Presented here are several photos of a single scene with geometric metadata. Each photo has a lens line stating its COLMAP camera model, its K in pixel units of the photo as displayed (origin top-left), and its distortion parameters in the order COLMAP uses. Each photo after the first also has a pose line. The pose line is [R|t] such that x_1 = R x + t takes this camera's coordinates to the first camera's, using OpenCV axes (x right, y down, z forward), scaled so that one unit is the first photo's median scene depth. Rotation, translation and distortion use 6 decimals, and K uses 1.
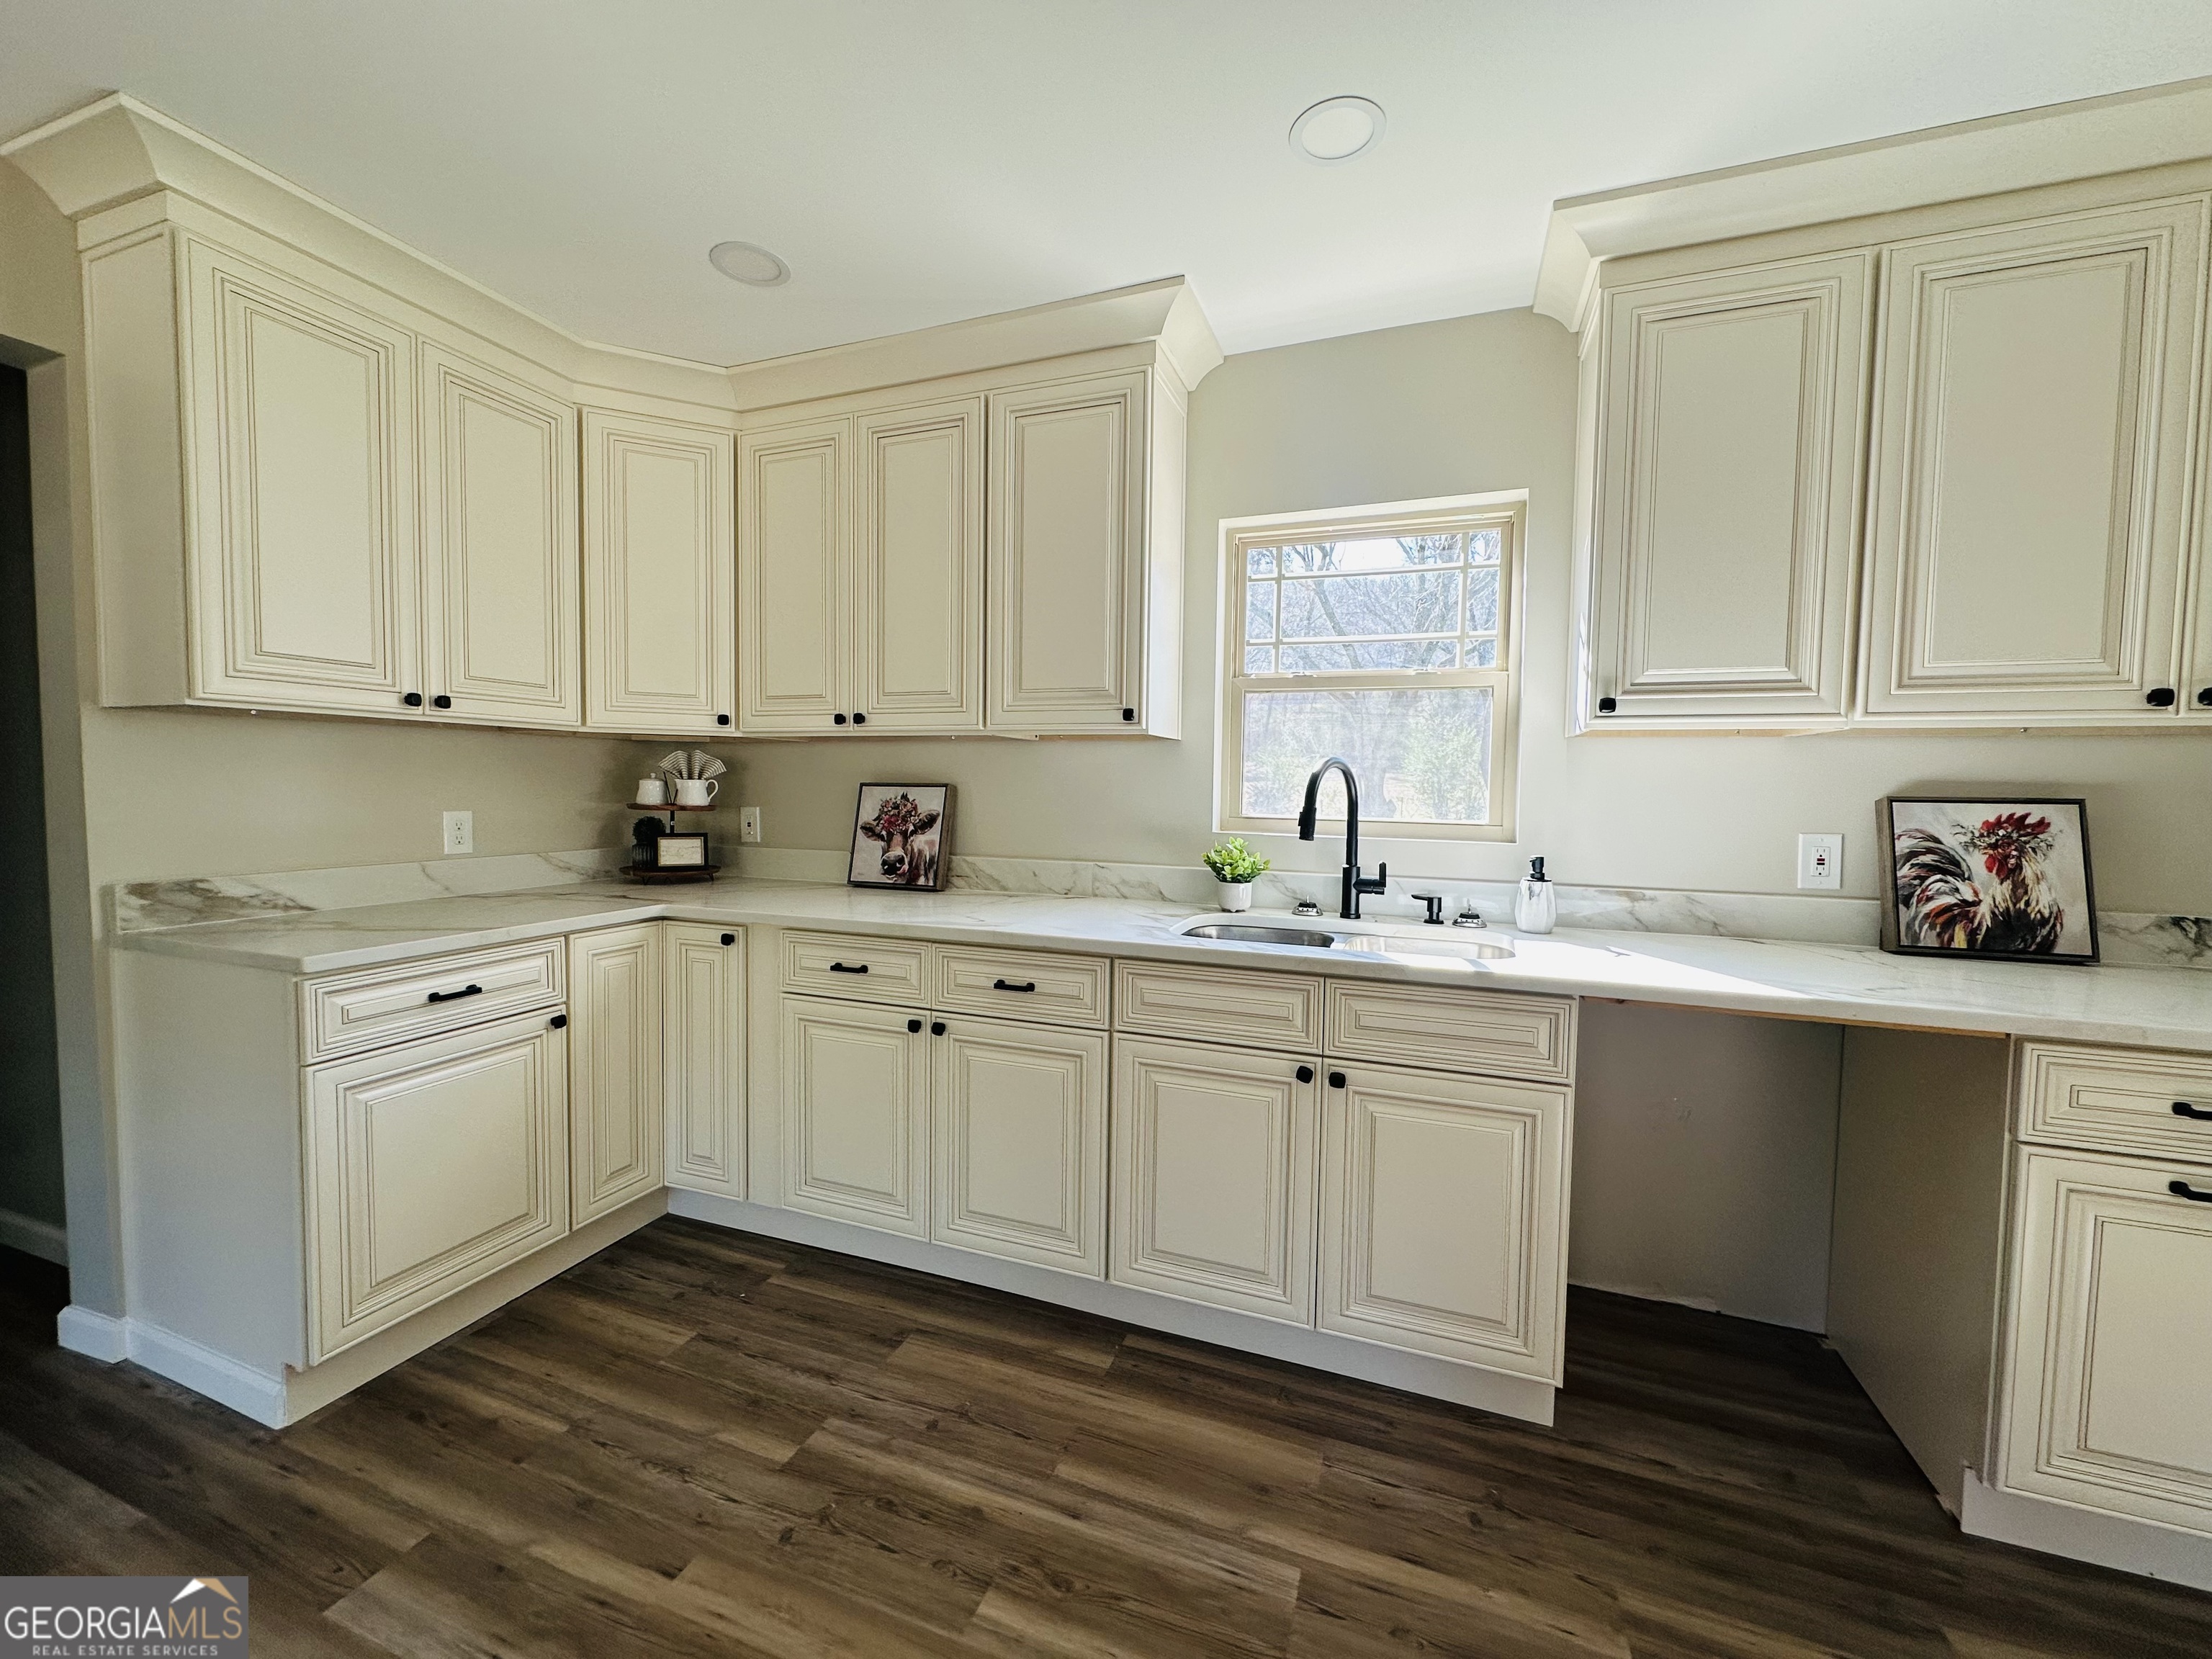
lens RADIAL K [[873.4, 0, 1108.1], [0, 873.4, 825.0], [0, 0, 1]] dist [-0.001473, 0.000903]
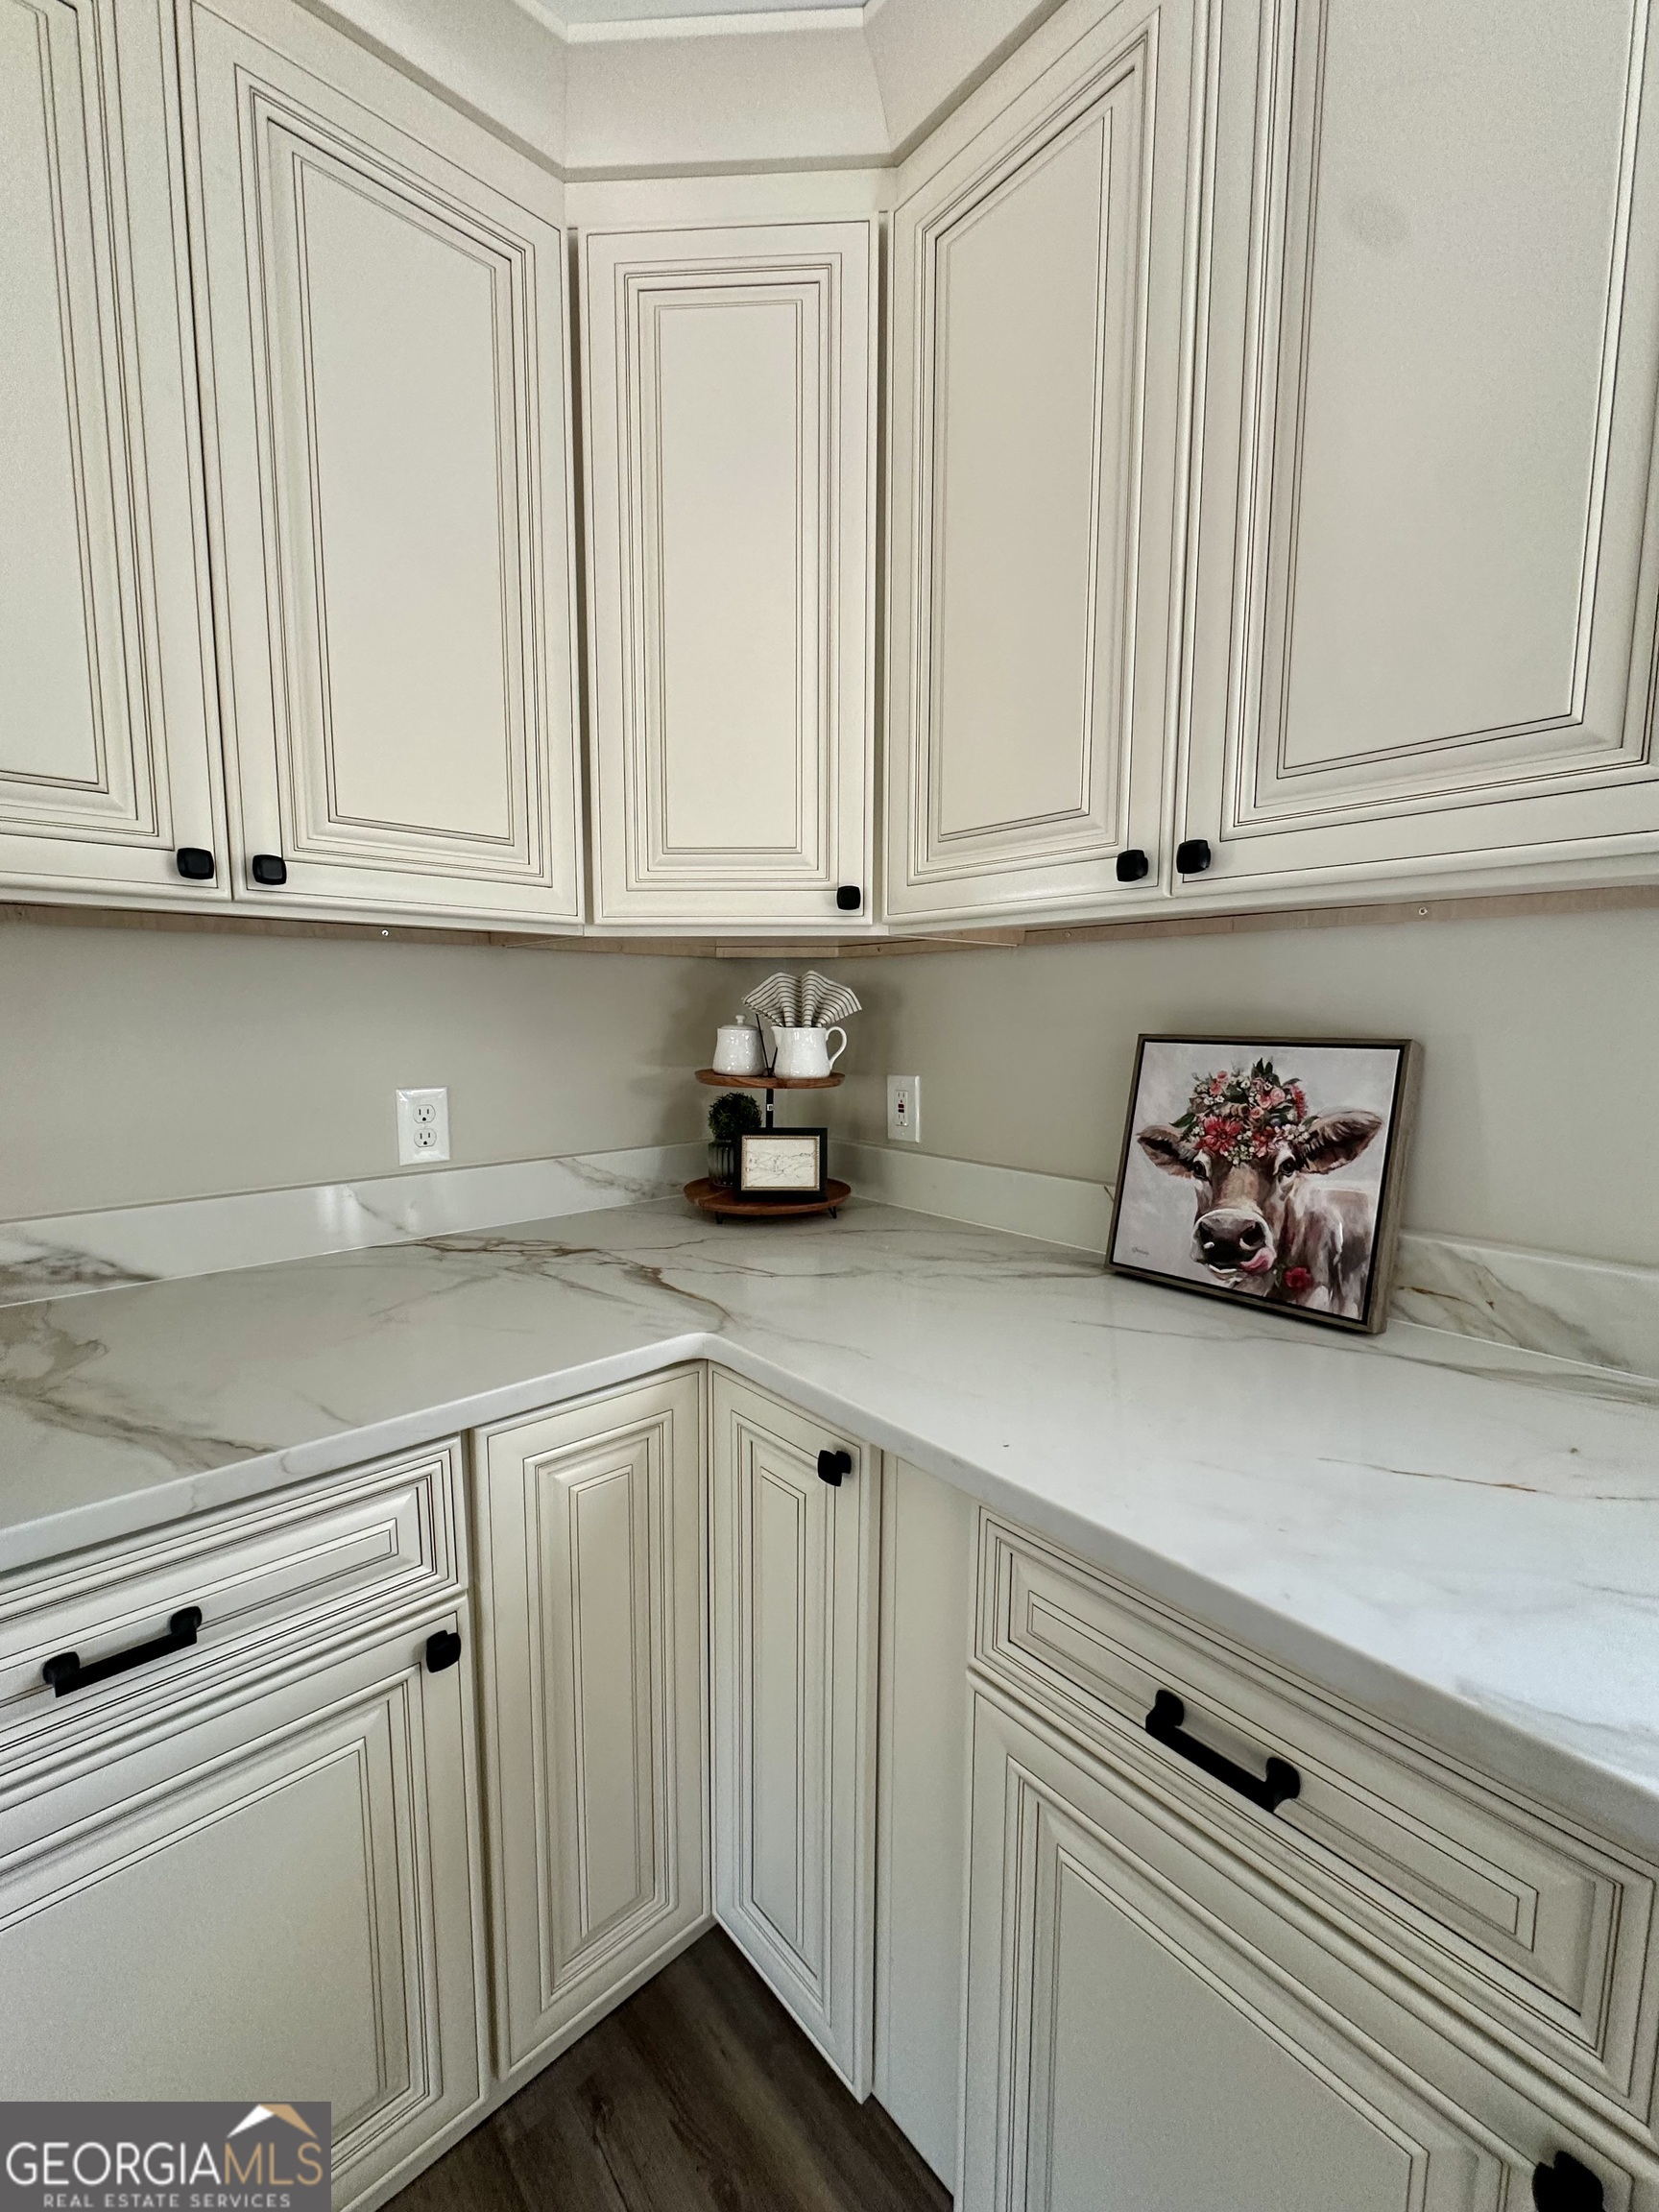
lens RADIAL K [[873.4, 0, 829.5], [0, 873.4, 1106.0], [0, 0, 1]] dist [-0.001473, 0.000903]
pose [[0.885851, 0.039611, -0.462276, -0.229030], [-0.012157, 0.997988, 0.062219, -0.039639], [0.463810, -0.049497, 0.884551, 0.571578]]
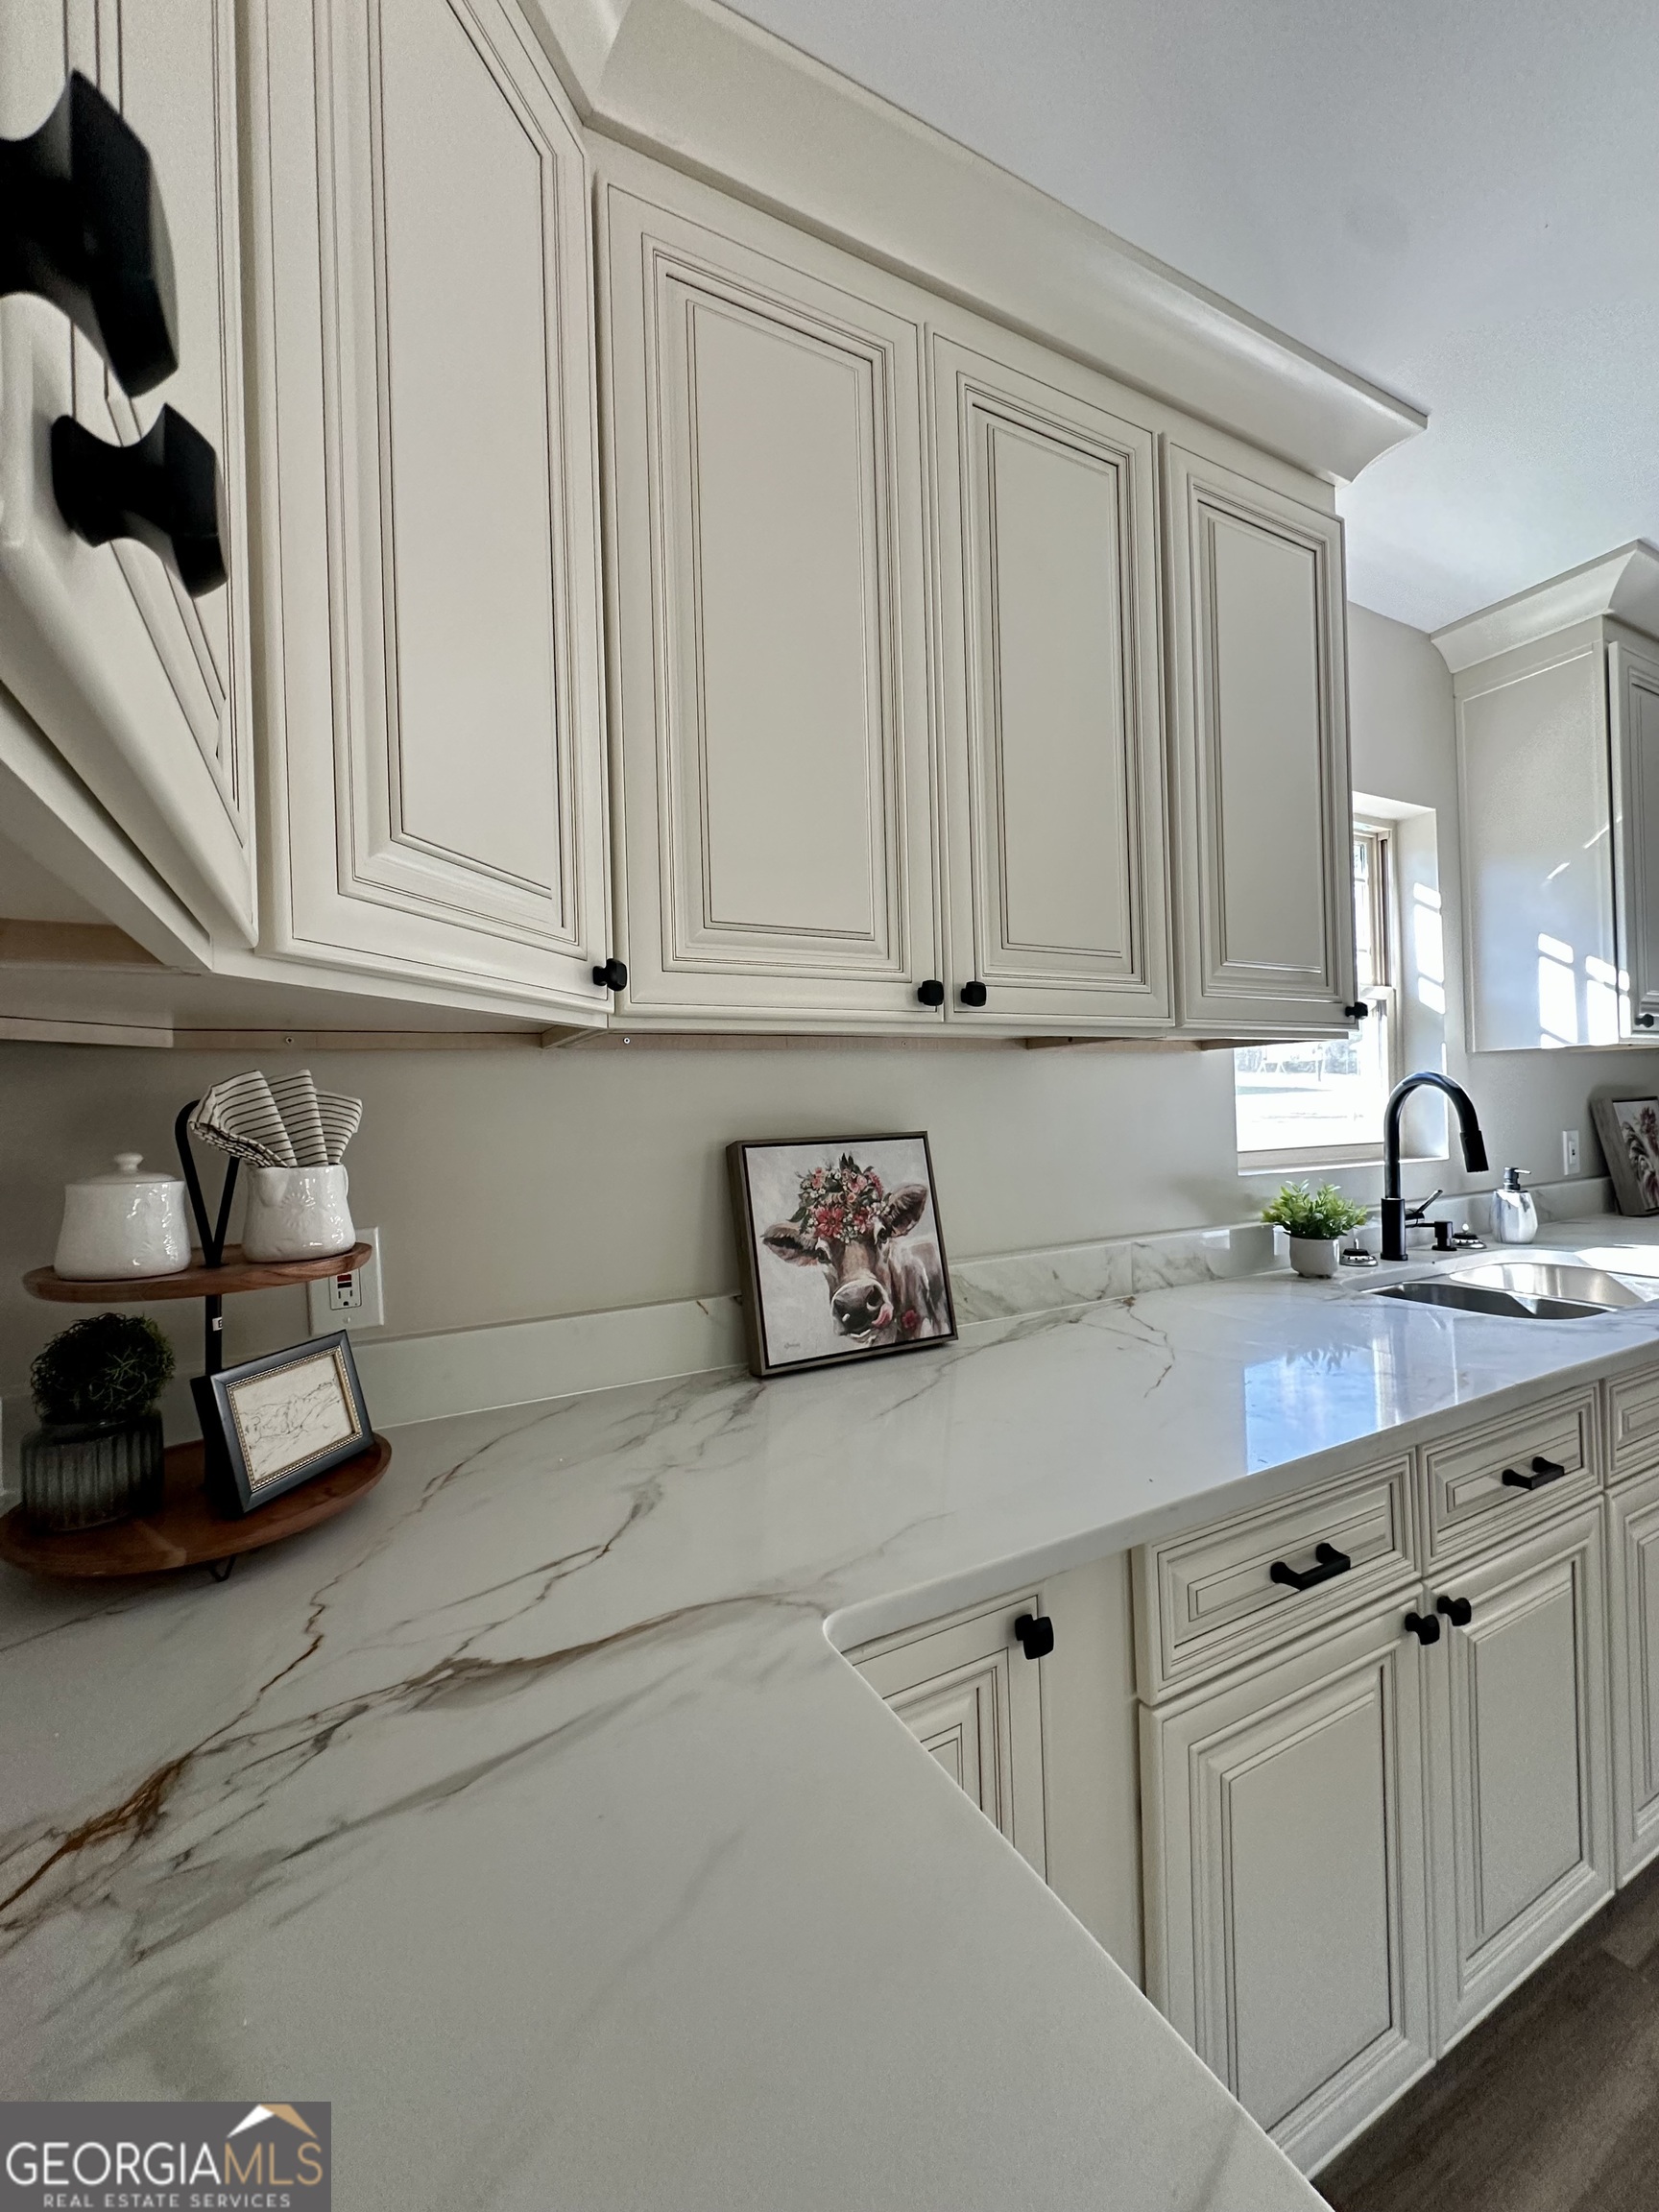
lens RADIAL K [[873.4, 0, 829.5], [0, 873.4, 1106.0], [0, 0, 1]] dist [-0.001473, 0.000903]
pose [[0.667062, -0.033022, 0.744270, -0.613072], [0.073042, 0.997103, -0.021226, -0.055809], [-0.741413, 0.068522, 0.667542, 0.697496]]
